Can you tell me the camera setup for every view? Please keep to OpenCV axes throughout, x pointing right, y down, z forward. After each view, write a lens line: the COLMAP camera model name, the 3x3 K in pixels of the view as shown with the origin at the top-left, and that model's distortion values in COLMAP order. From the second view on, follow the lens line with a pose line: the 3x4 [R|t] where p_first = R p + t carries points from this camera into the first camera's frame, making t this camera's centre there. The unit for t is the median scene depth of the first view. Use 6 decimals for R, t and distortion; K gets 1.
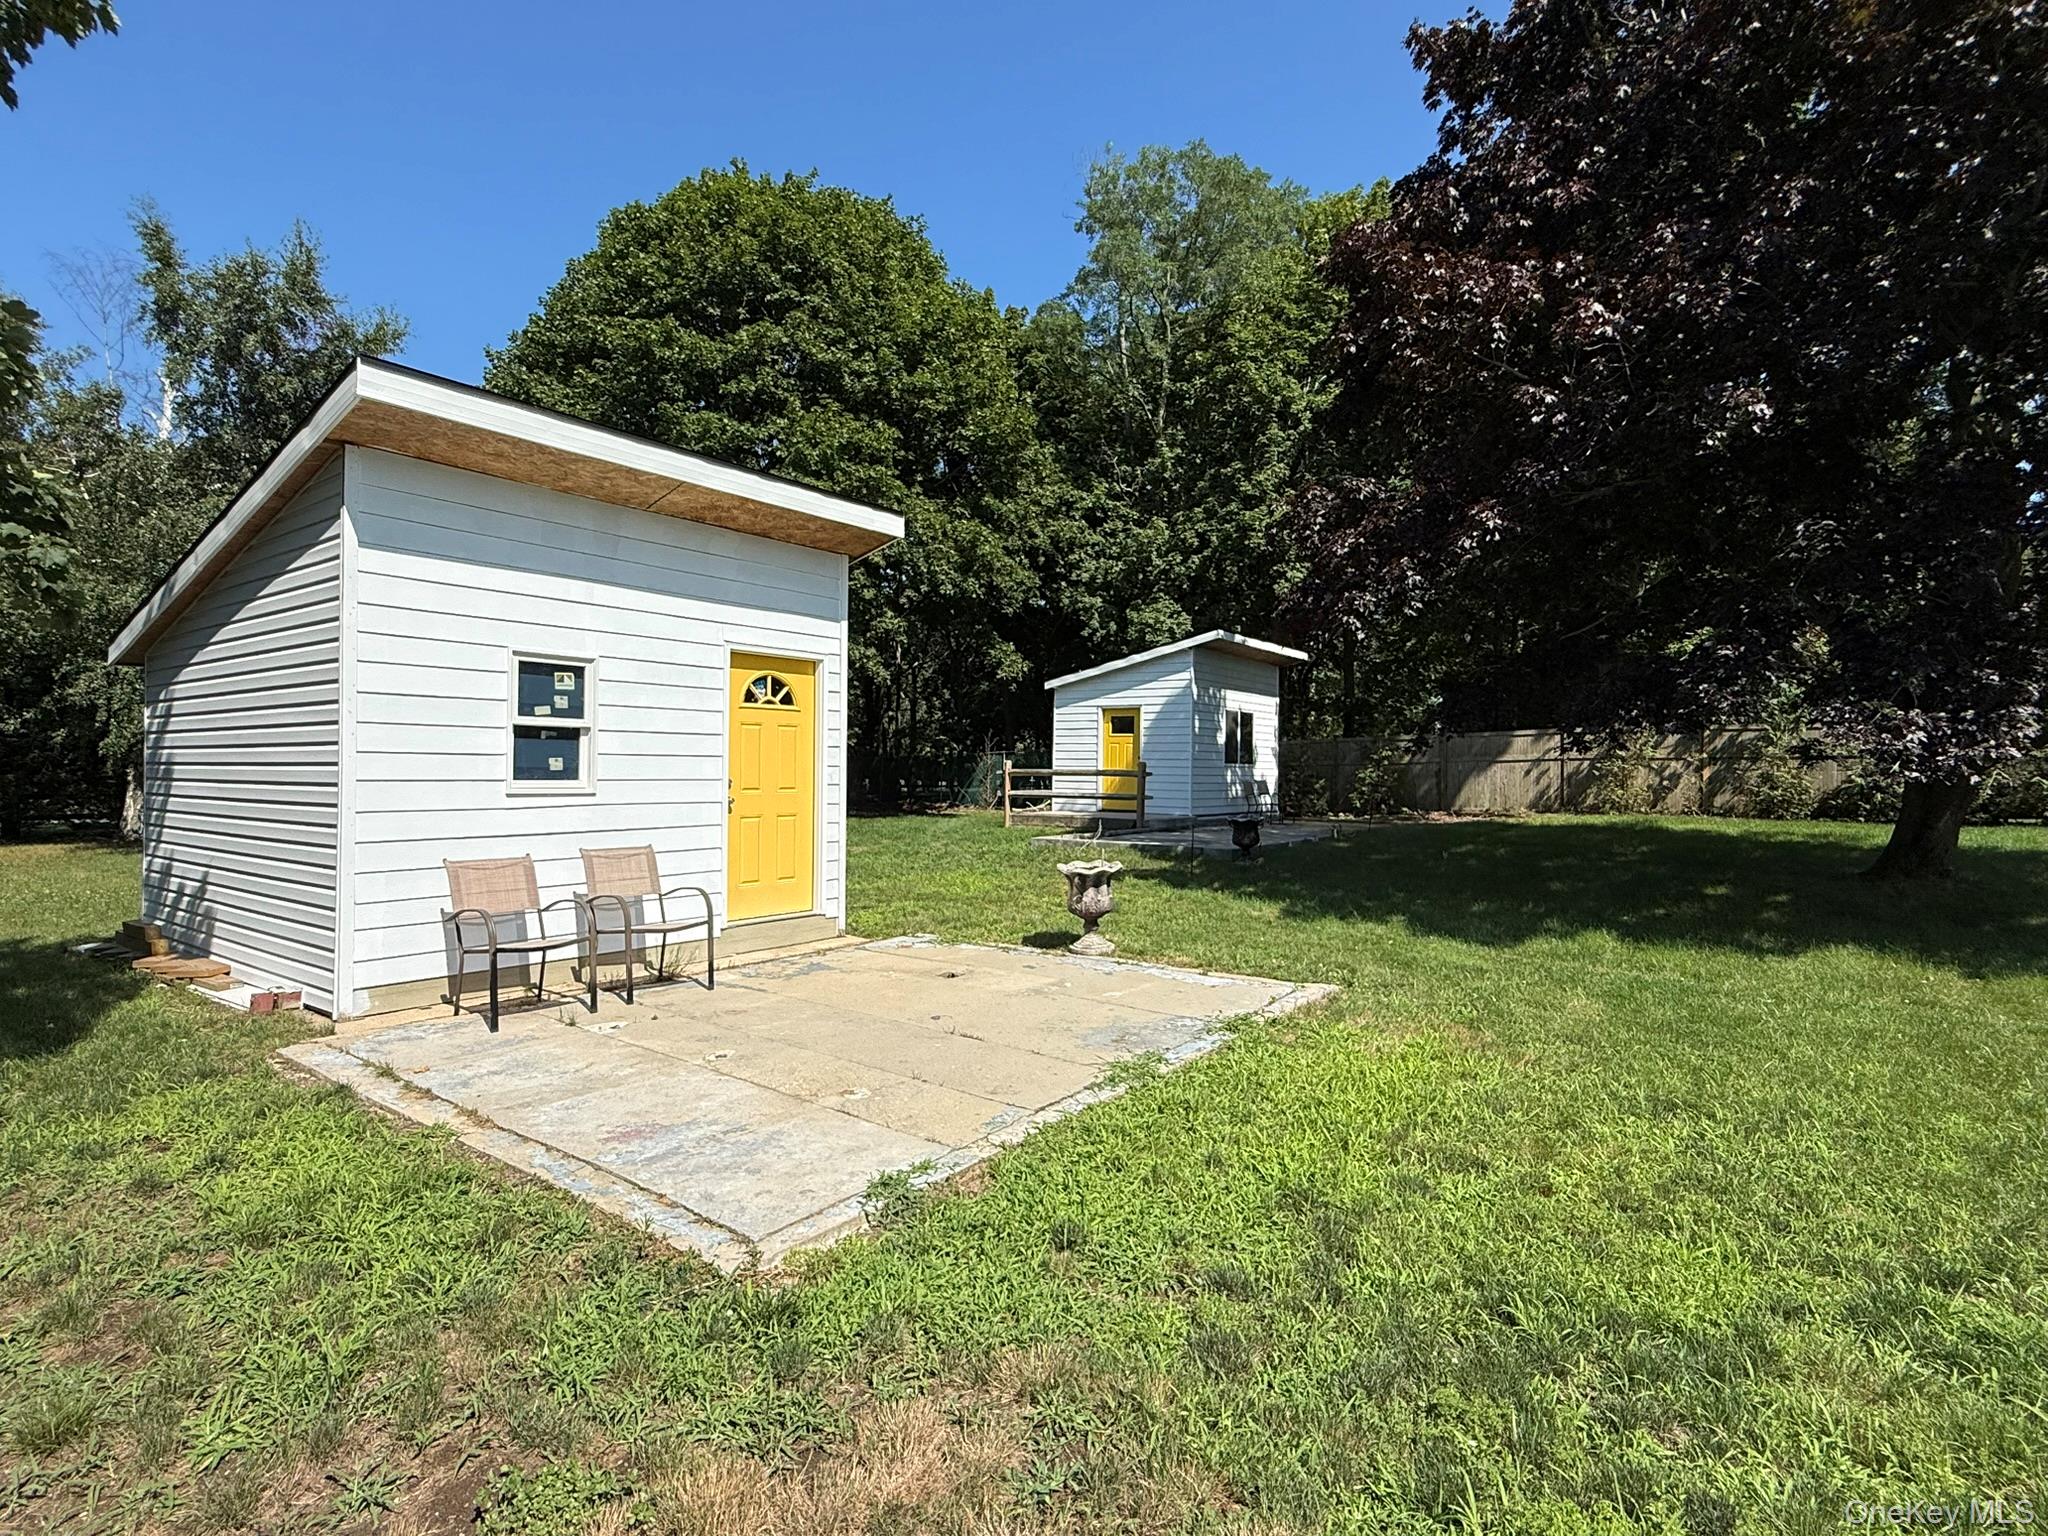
lens RADIAL K [[1027.2, 0, 1028.7], [0, 1027.2, 766.4], [0, 0, 1]] dist [-0.001095, -0.000158]
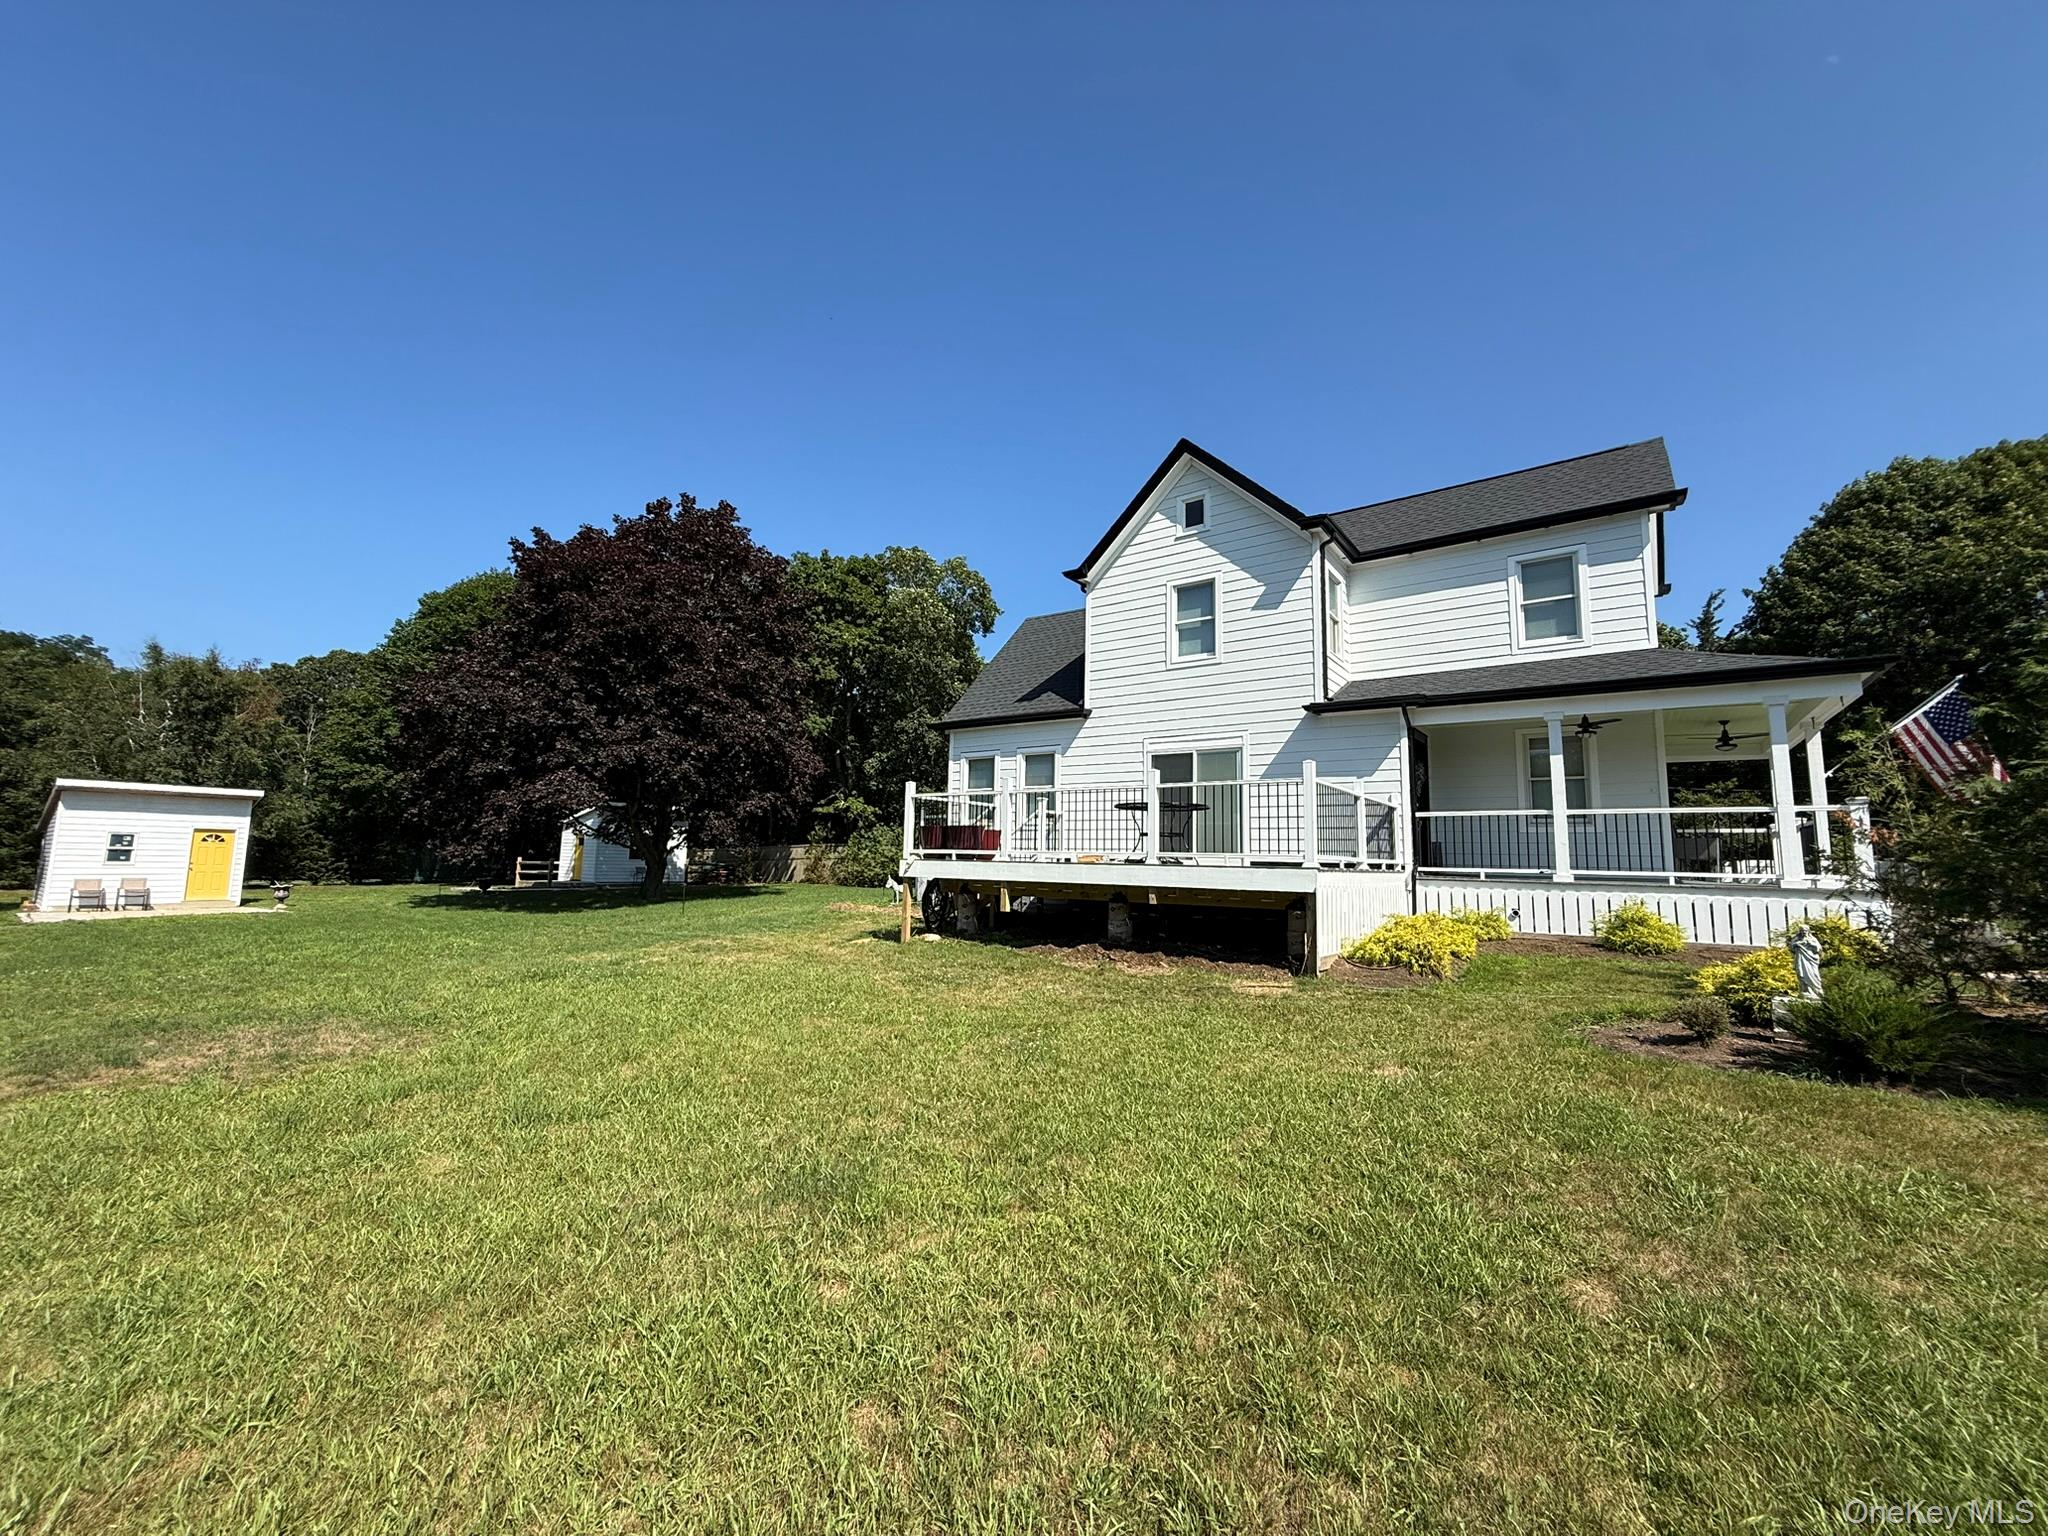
lens RADIAL K [[810.9, 0, 1018.4], [0, 810.9, 768.8], [0, 0, 1]] dist [-0.000458, -0.000381]
pose [[0.999855, 0.016672, -0.003427, 2.732604], [-0.016950, 0.993653, -0.111202, -0.049614], [0.001552, 0.111244, 0.993792, -1.981186]]
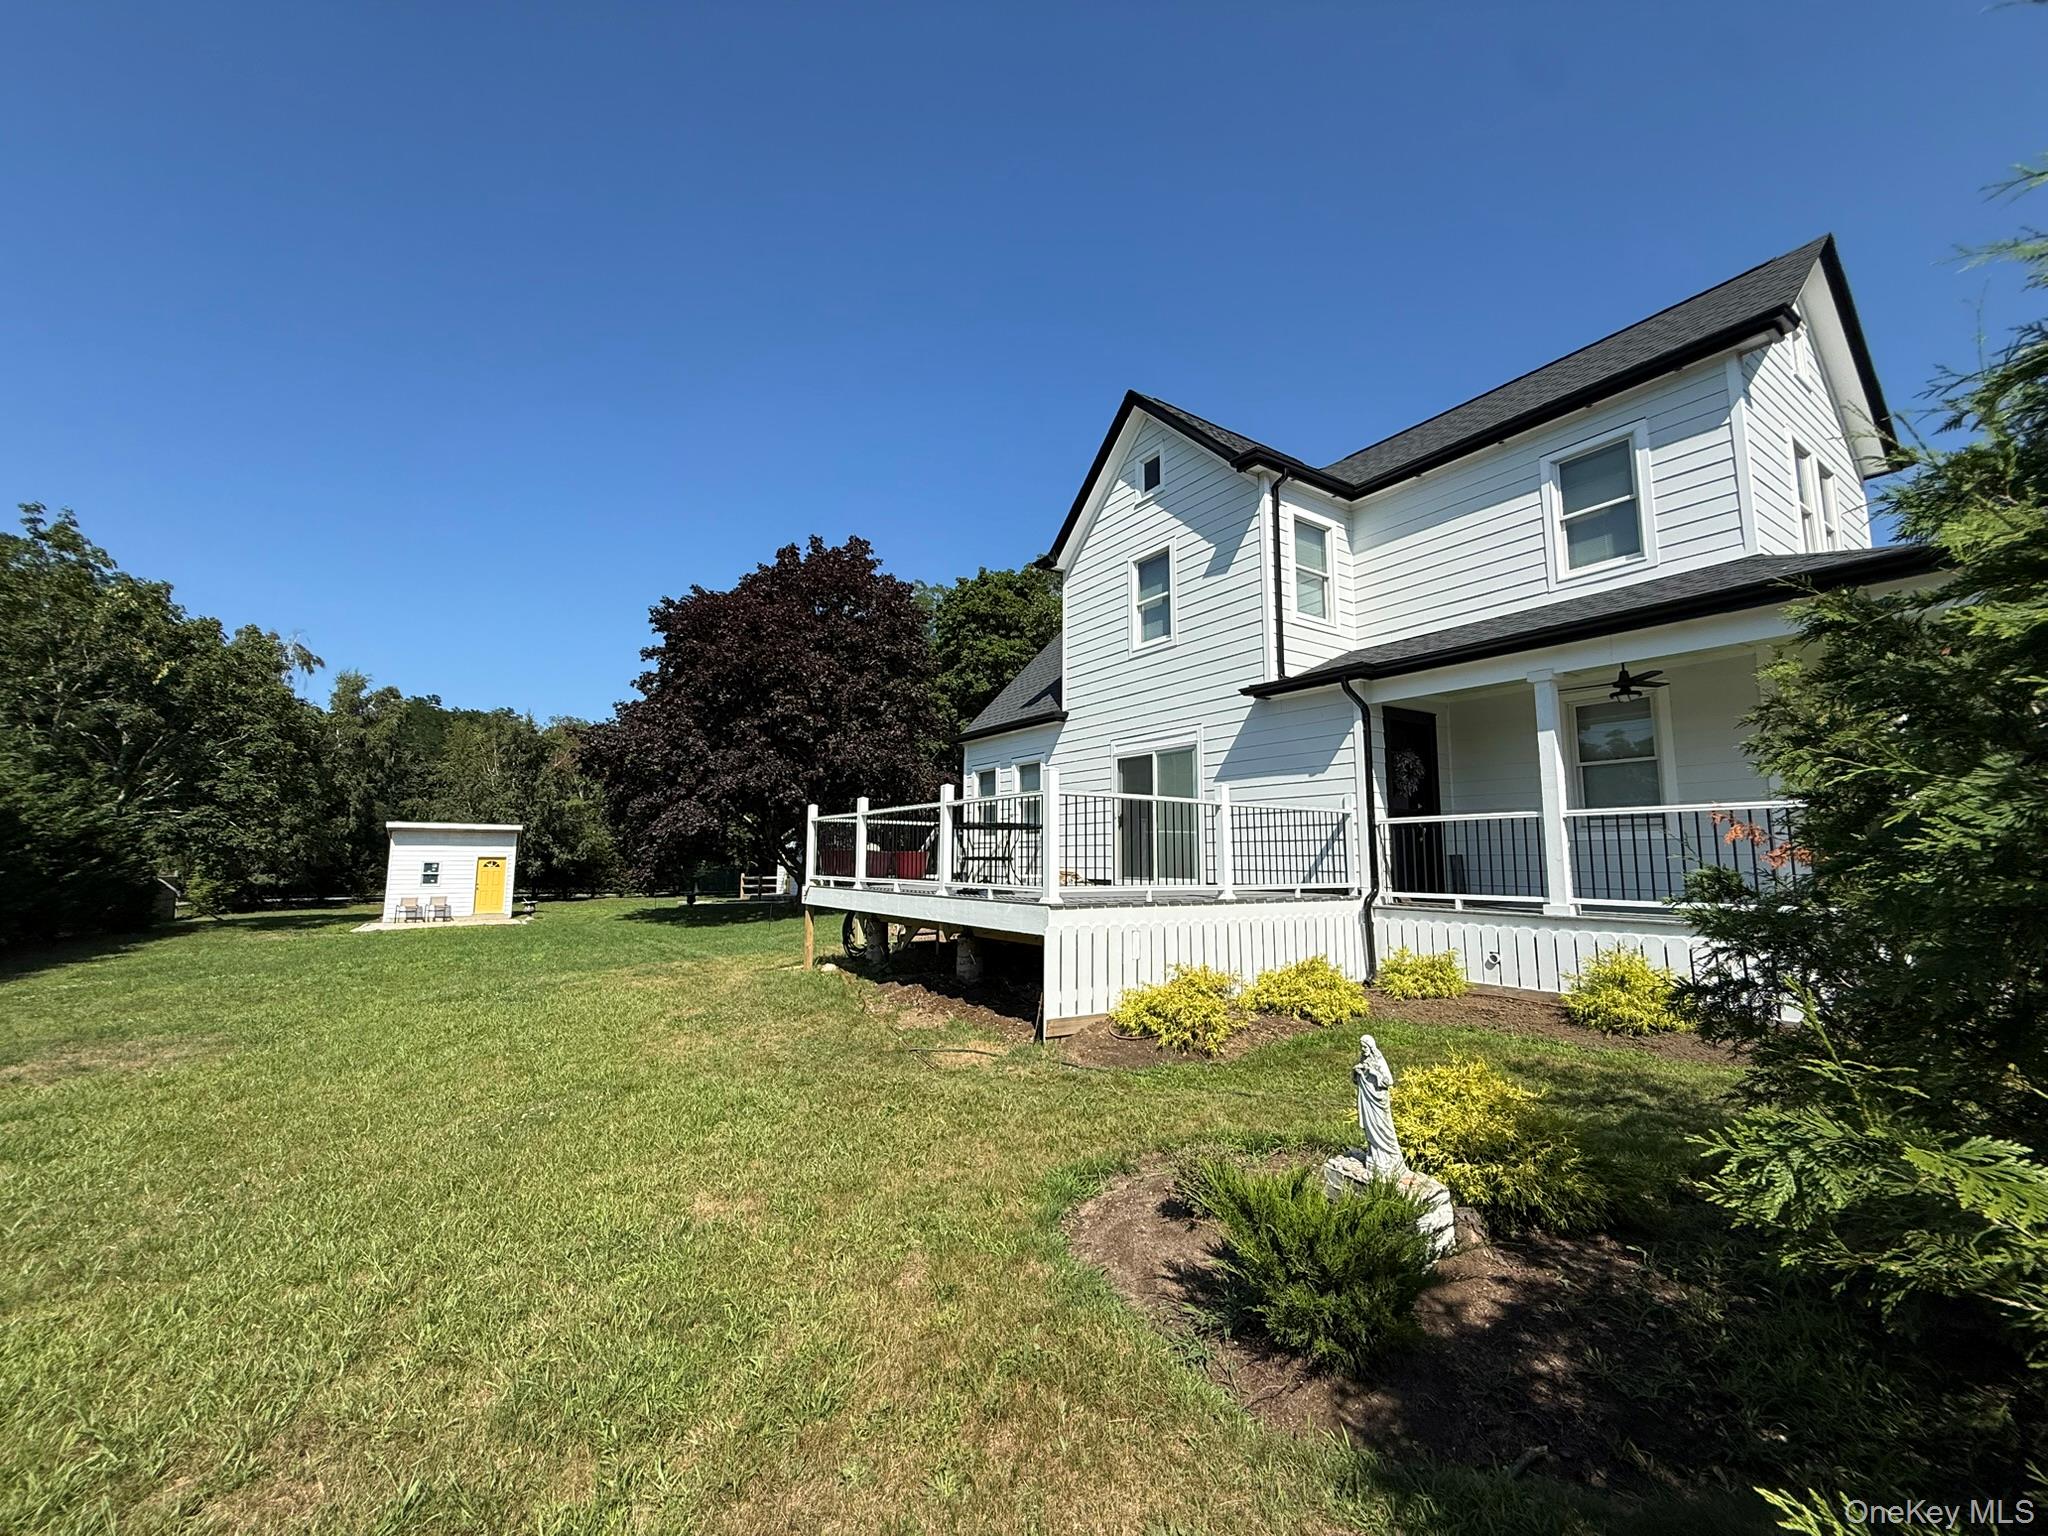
lens RADIAL K [[810.9, 0, 1013.7], [0, 810.9, 766.0], [0, 0, 1]] dist [-0.000458, -0.000381]
pose [[0.939254, -0.040292, -0.340849, 3.351113], [-0.000025, 0.993078, -0.117459, -0.087441], [0.343222, 0.110333, 0.932751, -1.724689]]
